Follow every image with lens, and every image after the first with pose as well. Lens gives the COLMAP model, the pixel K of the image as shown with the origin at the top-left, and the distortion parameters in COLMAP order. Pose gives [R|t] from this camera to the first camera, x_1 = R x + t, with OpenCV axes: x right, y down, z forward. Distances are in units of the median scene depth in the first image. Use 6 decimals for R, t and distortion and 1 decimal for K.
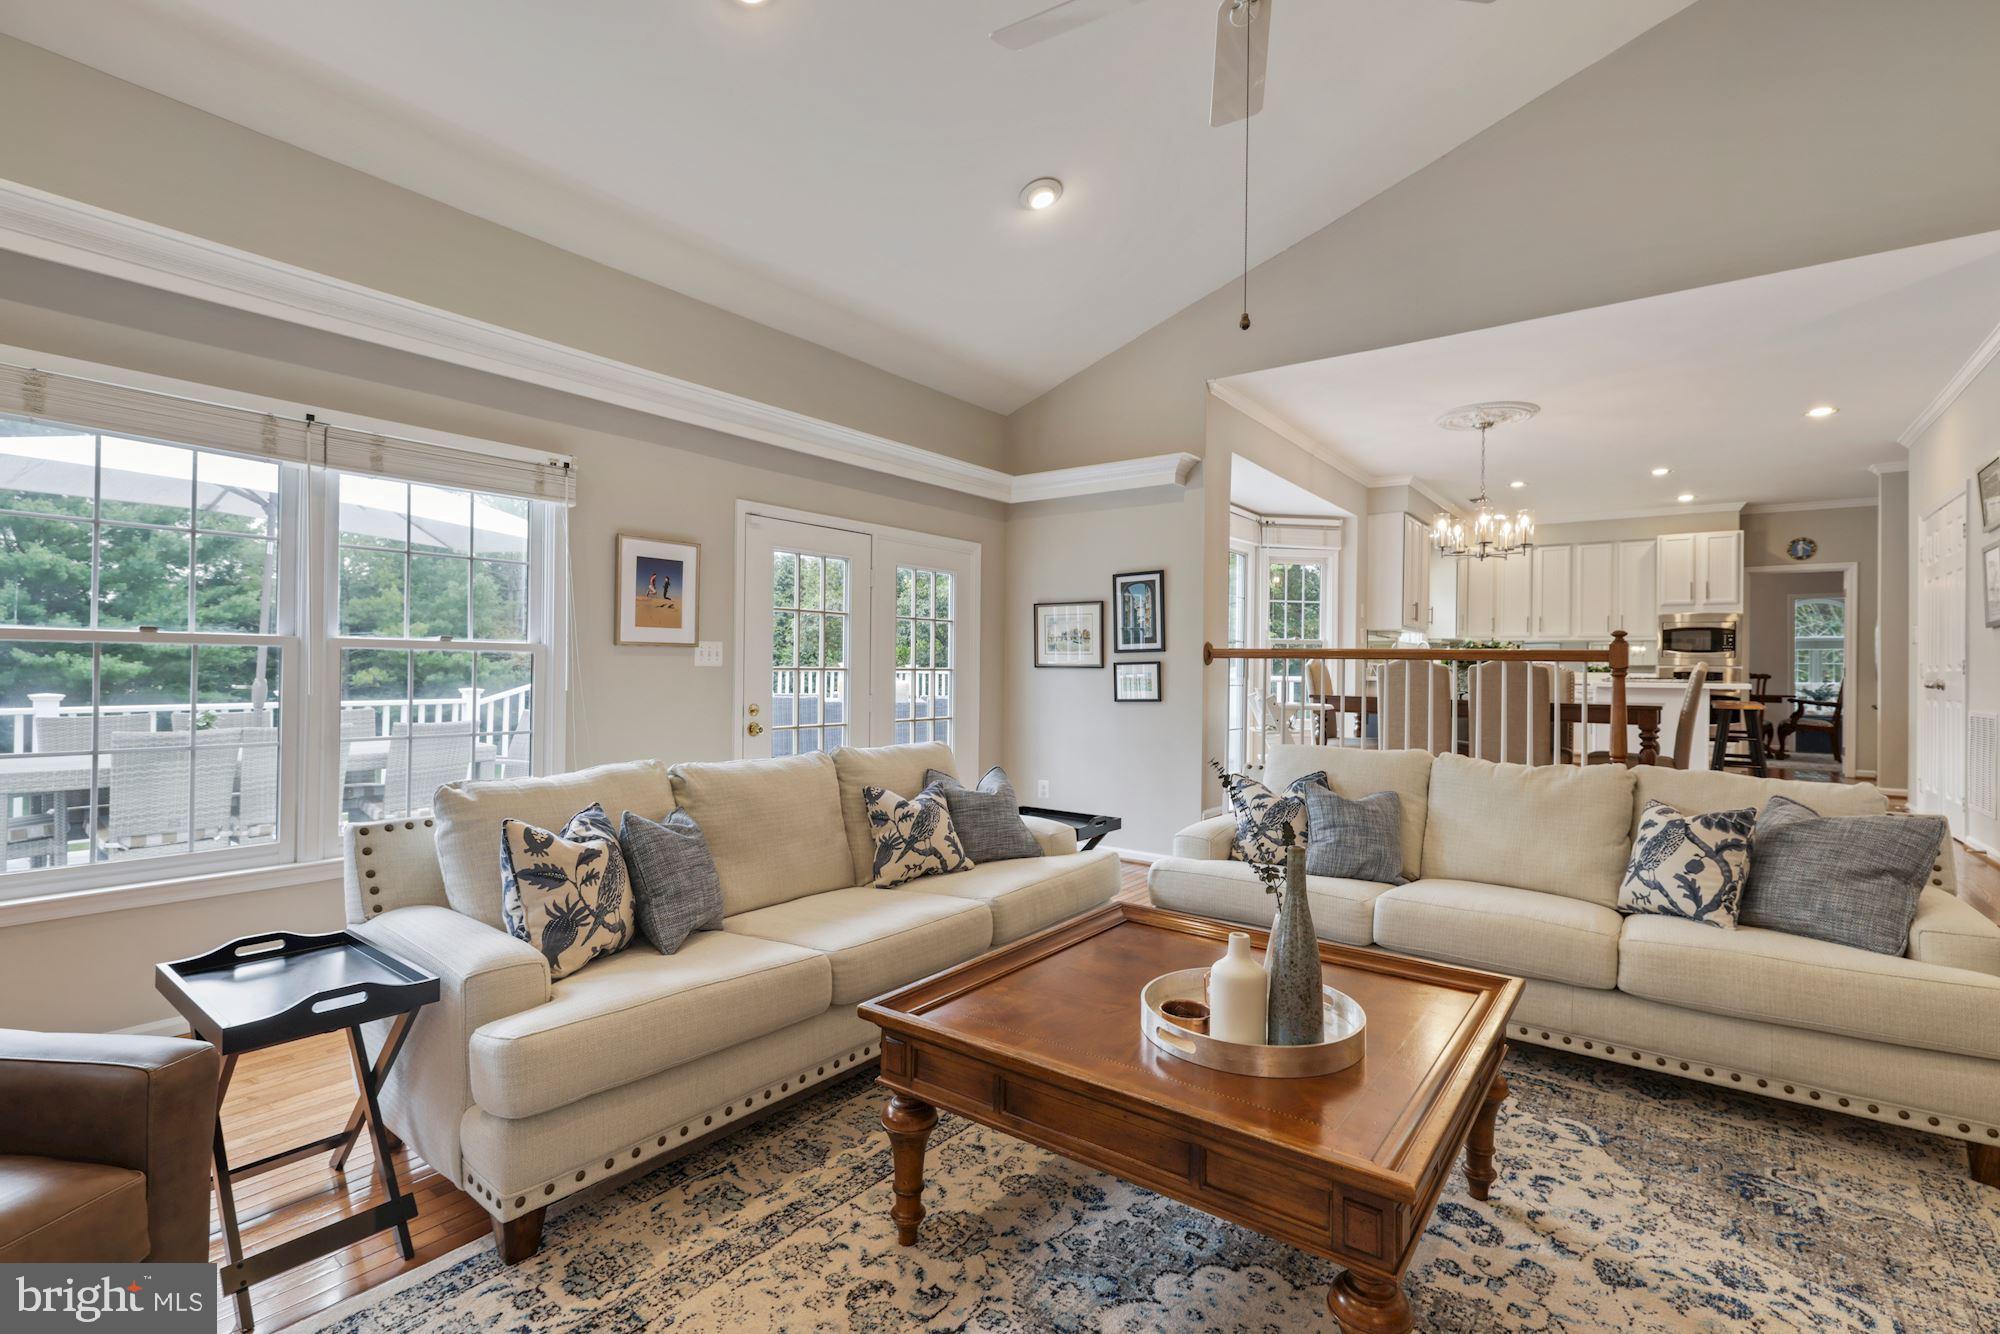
lens RADIAL K [[891.5, 0, 1012.6], [0, 891.5, 669.5], [0, 0, 1]] dist [-0.002291, 0.000055]
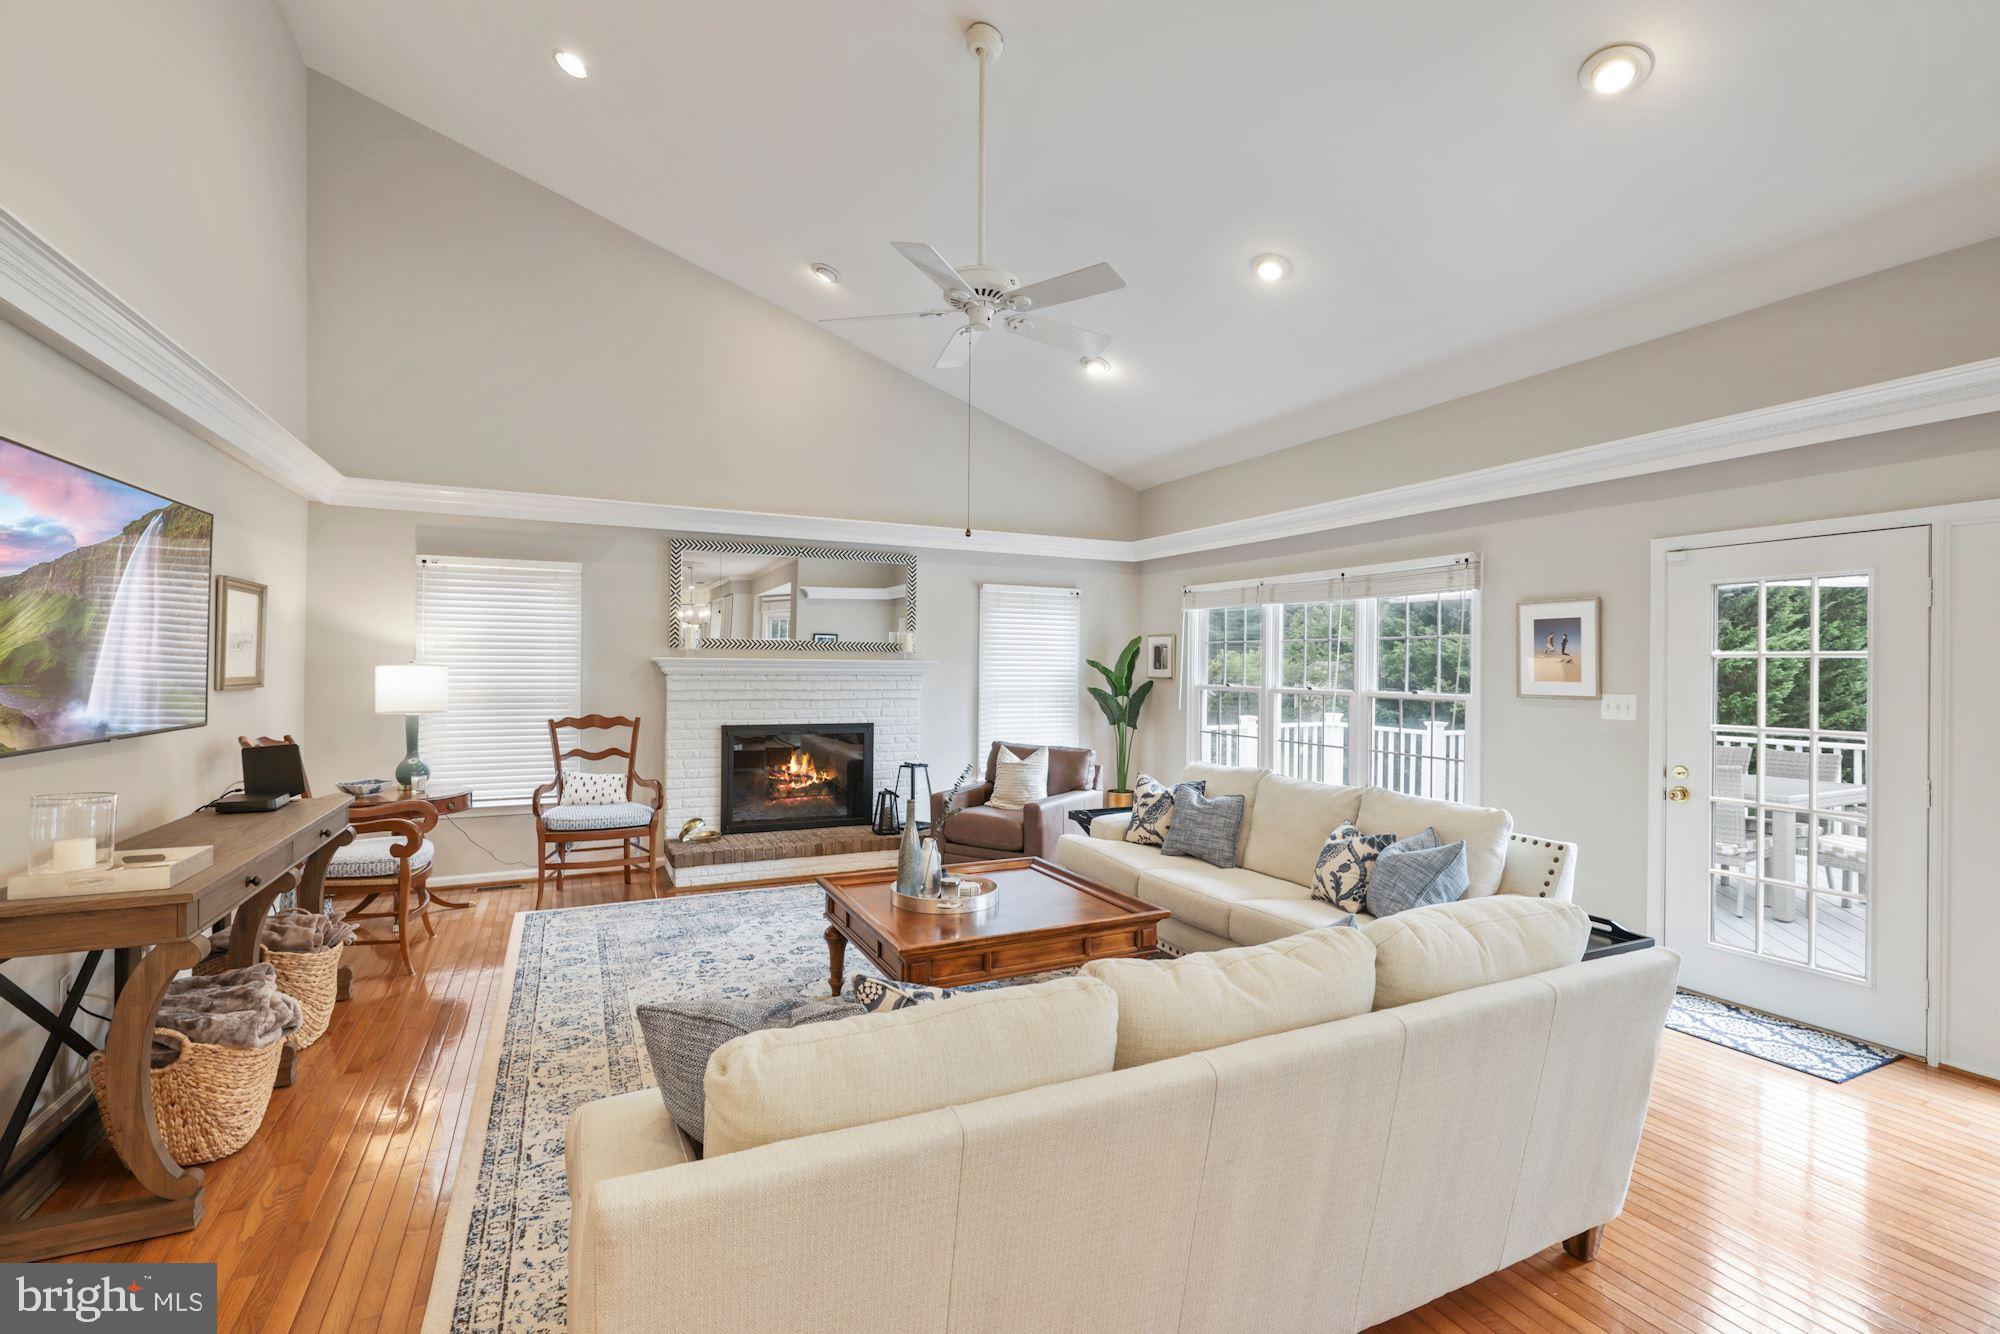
lens RADIAL K [[891.5, 0, 997.7], [0, 891.5, 668.2], [0, 0, 1]] dist [-0.002291, 0.000055]
pose [[-0.448621, -0.022414, -0.893441, 1.456432], [-0.016218, 0.999725, -0.016937, -0.057018], [0.893575, 0.006892, -0.448861, 1.463498]]
